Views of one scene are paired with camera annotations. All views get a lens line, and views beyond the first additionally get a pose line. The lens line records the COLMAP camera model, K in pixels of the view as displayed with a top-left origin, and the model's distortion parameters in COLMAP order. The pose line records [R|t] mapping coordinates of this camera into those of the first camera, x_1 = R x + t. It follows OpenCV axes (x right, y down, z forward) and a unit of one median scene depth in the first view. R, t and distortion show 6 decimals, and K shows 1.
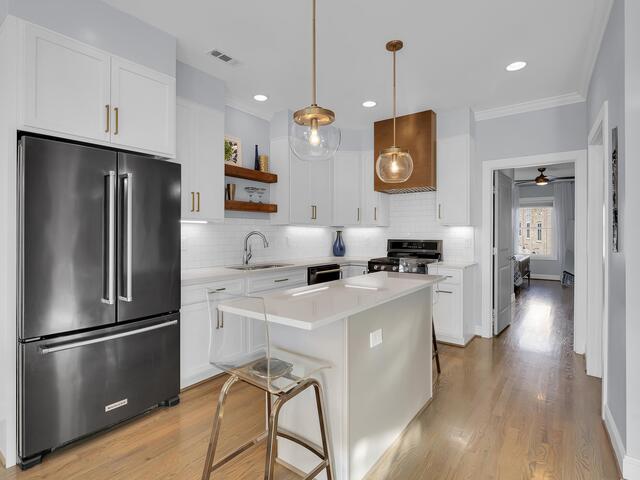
lens RADIAL K [[320.7, 0, 319.4], [0, 320.7, 235.8], [0, 0, 1]] dist [-0.005890, -0.001697]
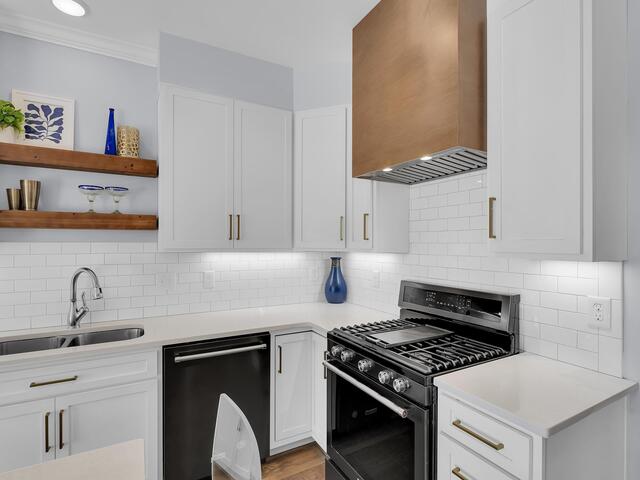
lens RADIAL K [[320.7, 0, 321.1], [0, 320.7, 246.2], [0, 0, 1]] dist [-0.005890, -0.001697]
pose [[0.920454, 0.003619, -0.390834, 0.348031], [-0.004045, 0.999992, -0.000267, -0.046684], [0.390830, 0.001827, 0.920461, 0.624035]]
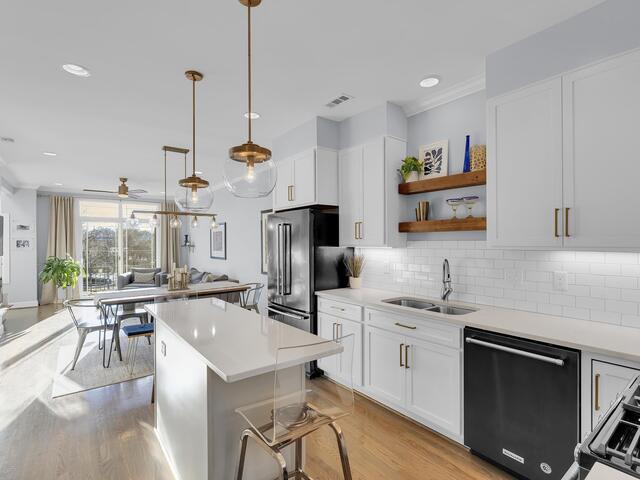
lens RADIAL K [[320.7, 0, 322.7], [0, 320.7, 243.2], [0, 0, 1]] dist [-0.005890, -0.001697]
pose [[-0.251357, 0.006352, -0.967873, 0.558413], [-0.000649, 0.999977, 0.006731, -0.050836], [0.967894, 0.002320, -0.251348, 0.855040]]
